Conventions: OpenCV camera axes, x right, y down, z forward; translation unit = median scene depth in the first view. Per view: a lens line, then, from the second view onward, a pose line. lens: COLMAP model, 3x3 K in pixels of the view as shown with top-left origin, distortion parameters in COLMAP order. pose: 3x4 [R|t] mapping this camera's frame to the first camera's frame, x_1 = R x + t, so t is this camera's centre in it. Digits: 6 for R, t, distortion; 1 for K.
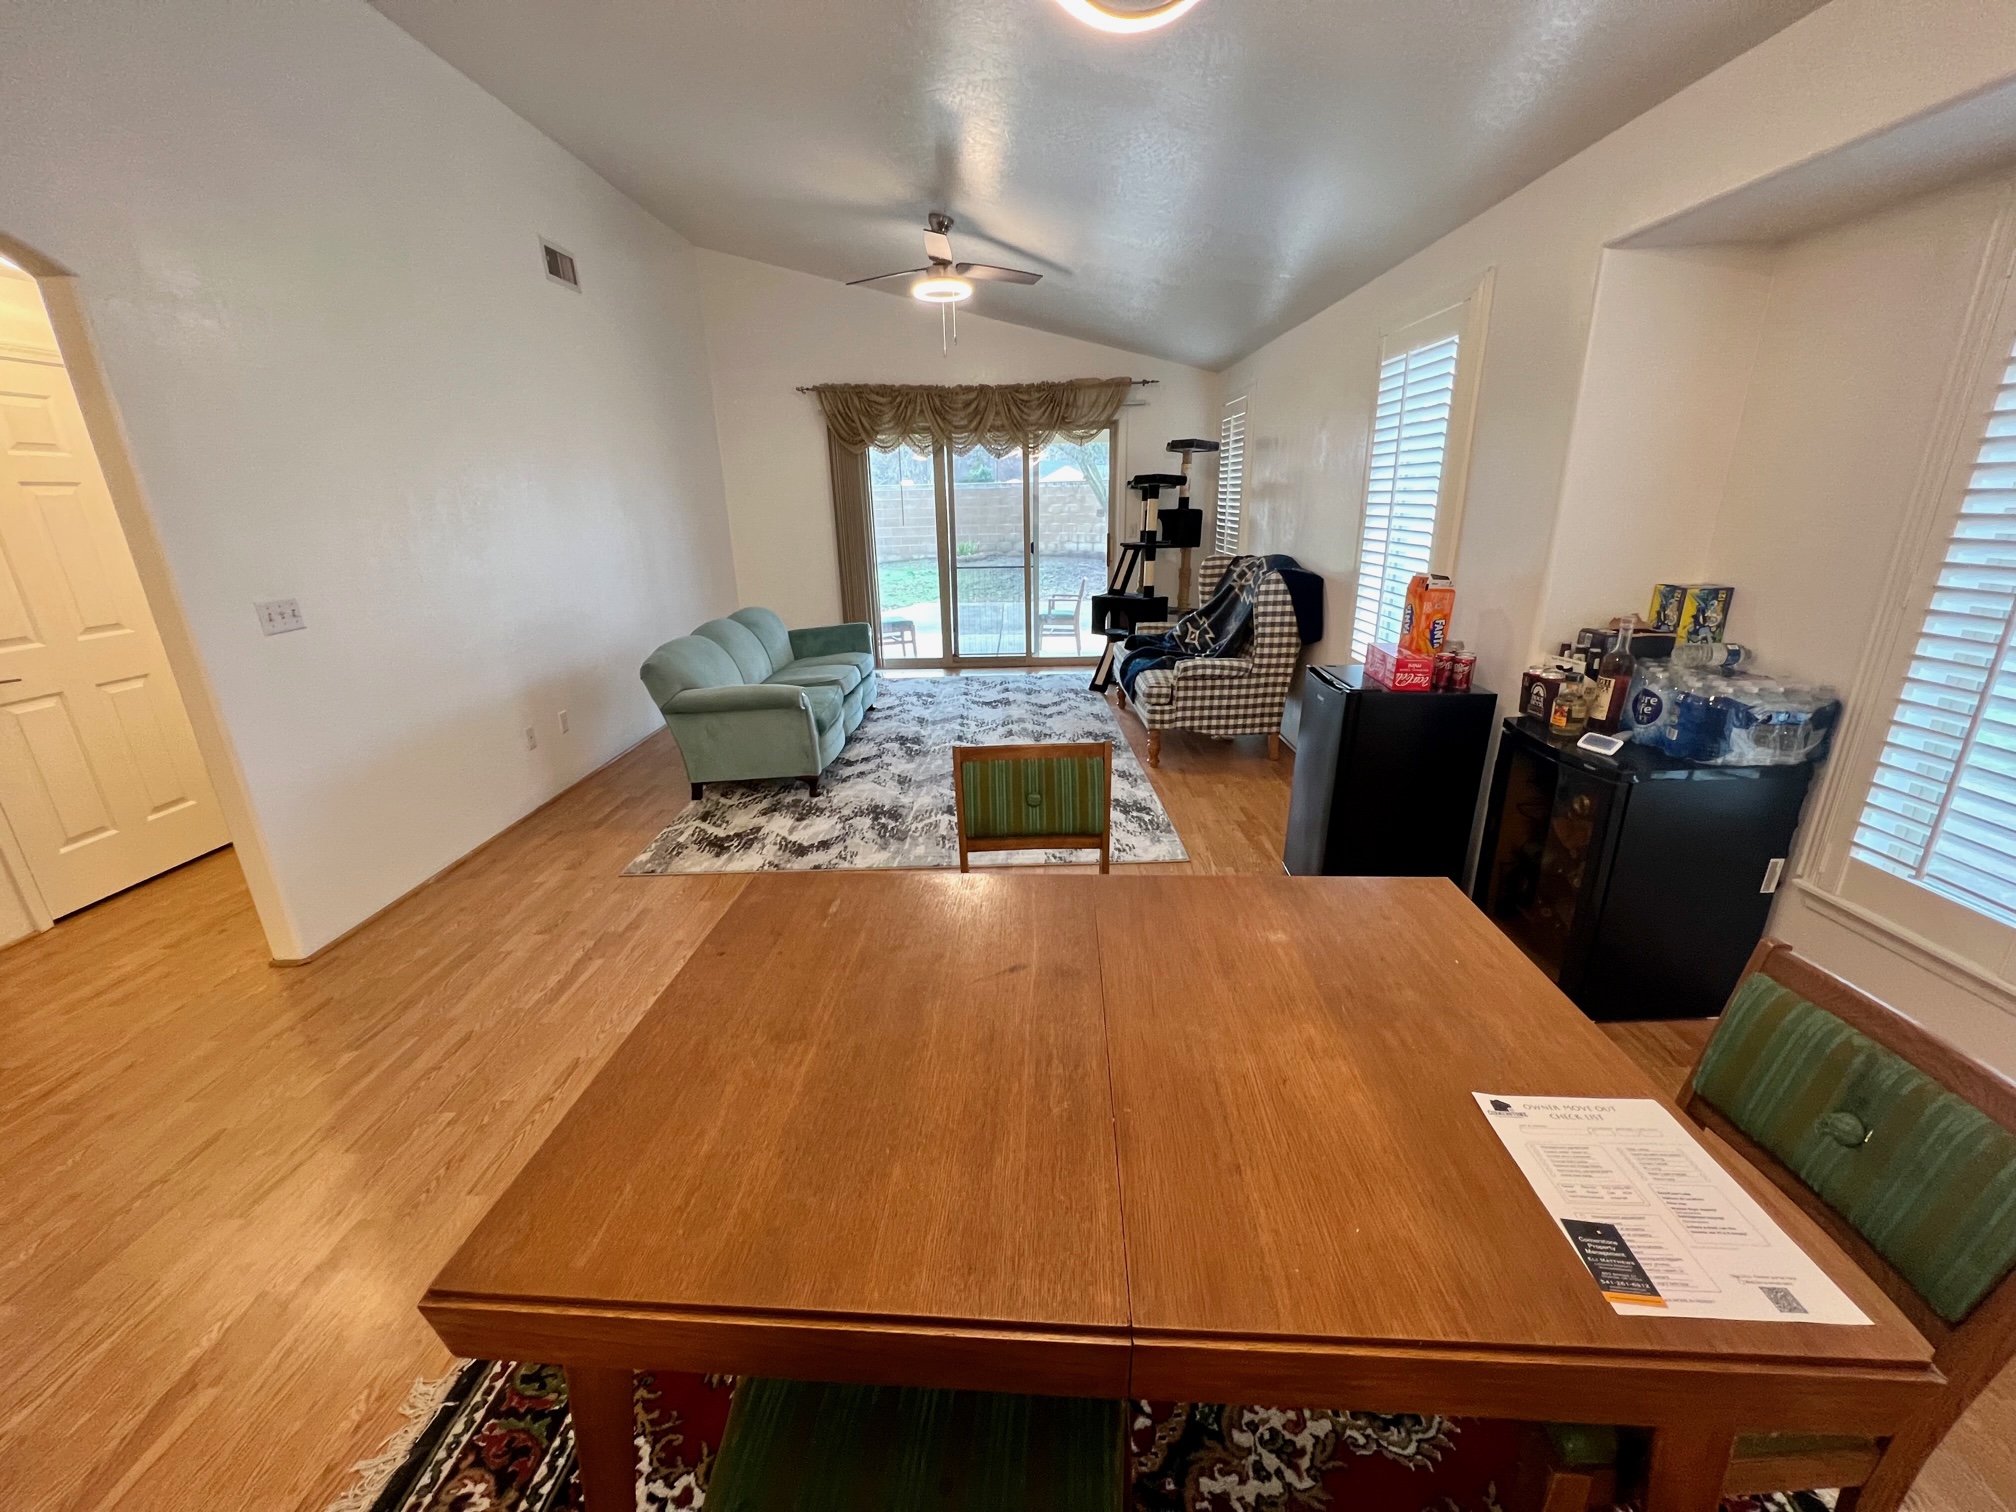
lens RADIAL K [[799.3, 0, 1000.9], [0, 799.3, 763.9], [0, 0, 1]] dist [-0.002305, -0.000392]
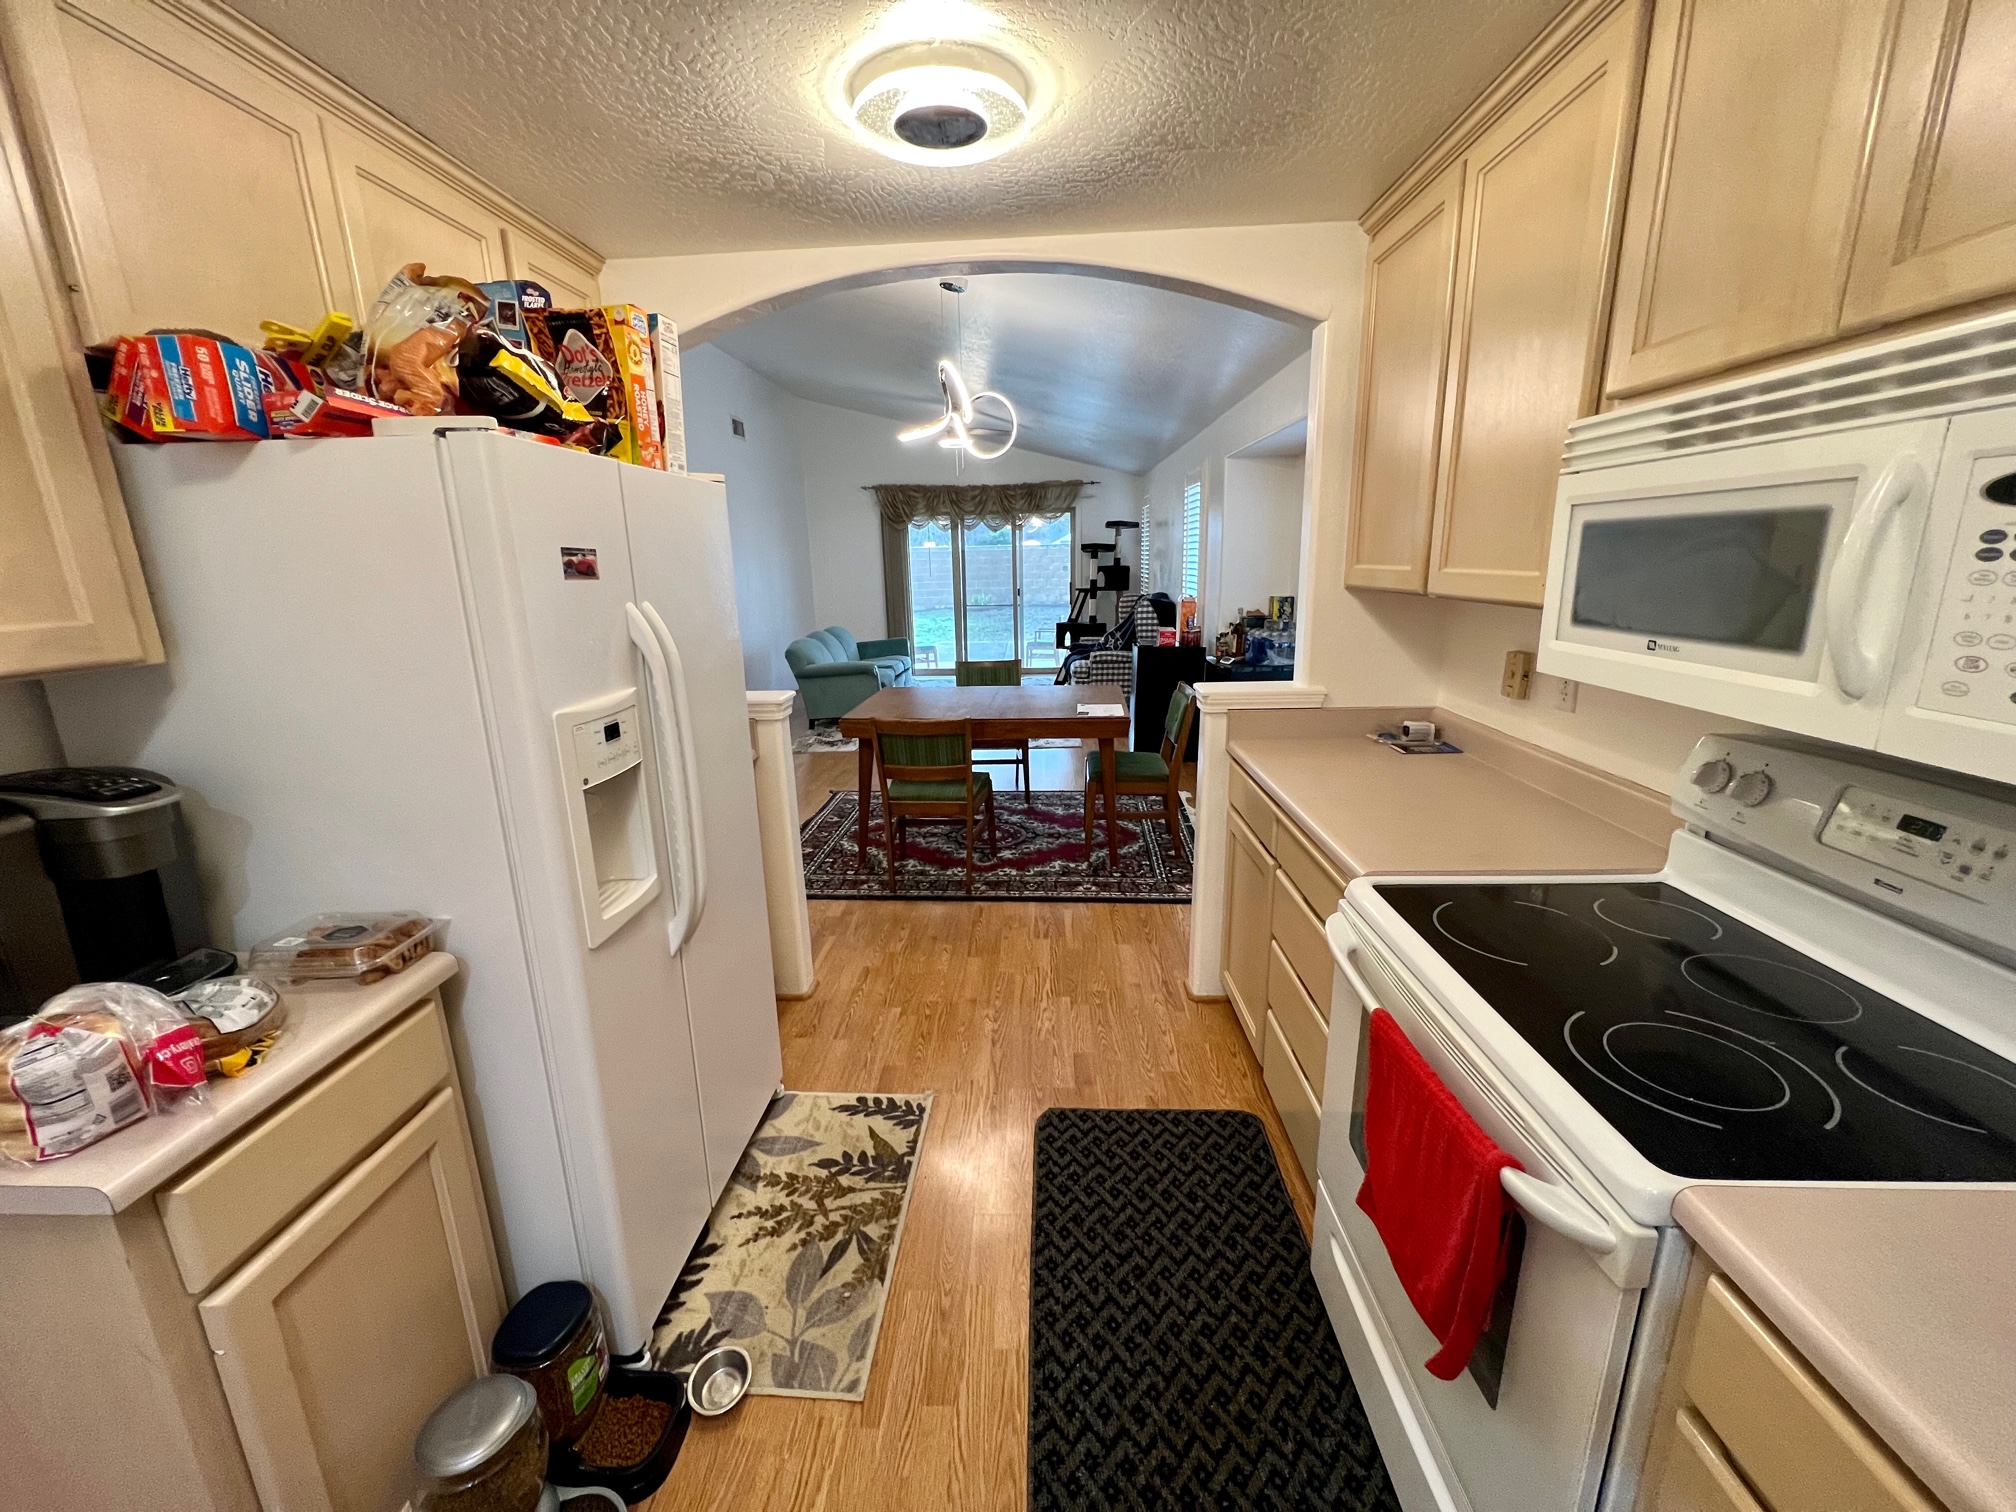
lens RADIAL K [[799.3, 0, 1003.2], [0, 799.3, 756.7], [0, 0, 1]] dist [-0.002305, -0.000392]
pose [[0.999798, 0.004878, -0.019506, 0.045335], [-0.006355, 0.997059, -0.076377, 0.153391], [0.019076, 0.076486, 0.996888, -0.467248]]
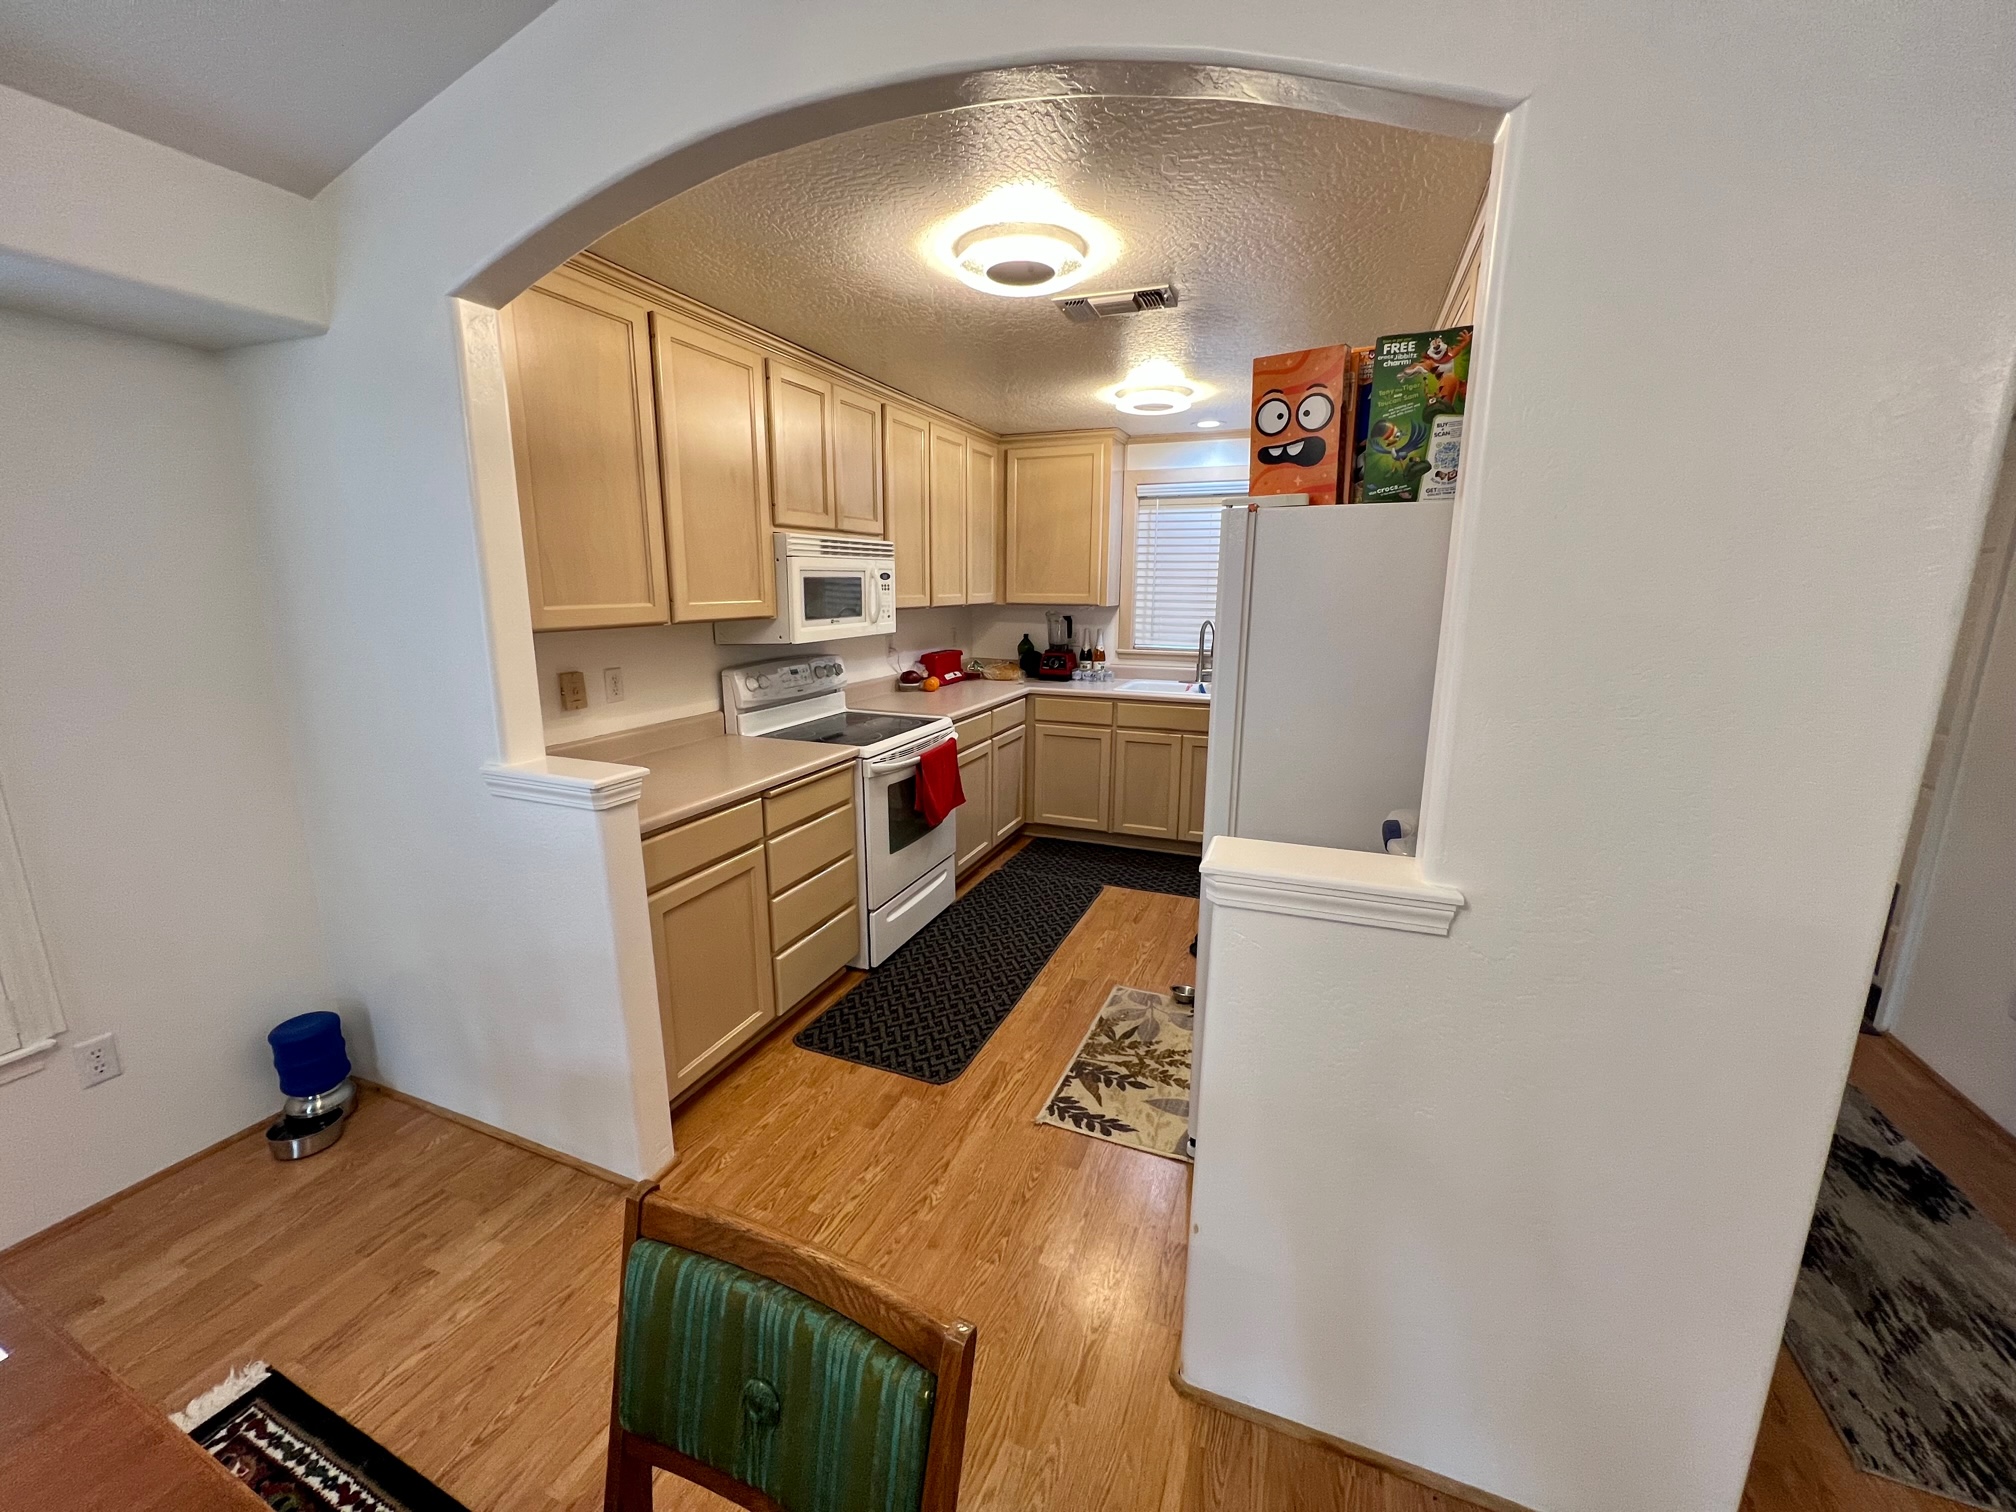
lens RADIAL K [[800.0, 0, 1008.3], [0, 800.0, 750.0], [0, 0, 1]] dist [0.000843, 0.000015]
pose [[-0.938473, -0.051430, 0.341502, -0.346765], [0.127691, 0.867101, 0.481489, -0.390904], [-0.320880, 0.495471, -0.807183, 1.153026]]
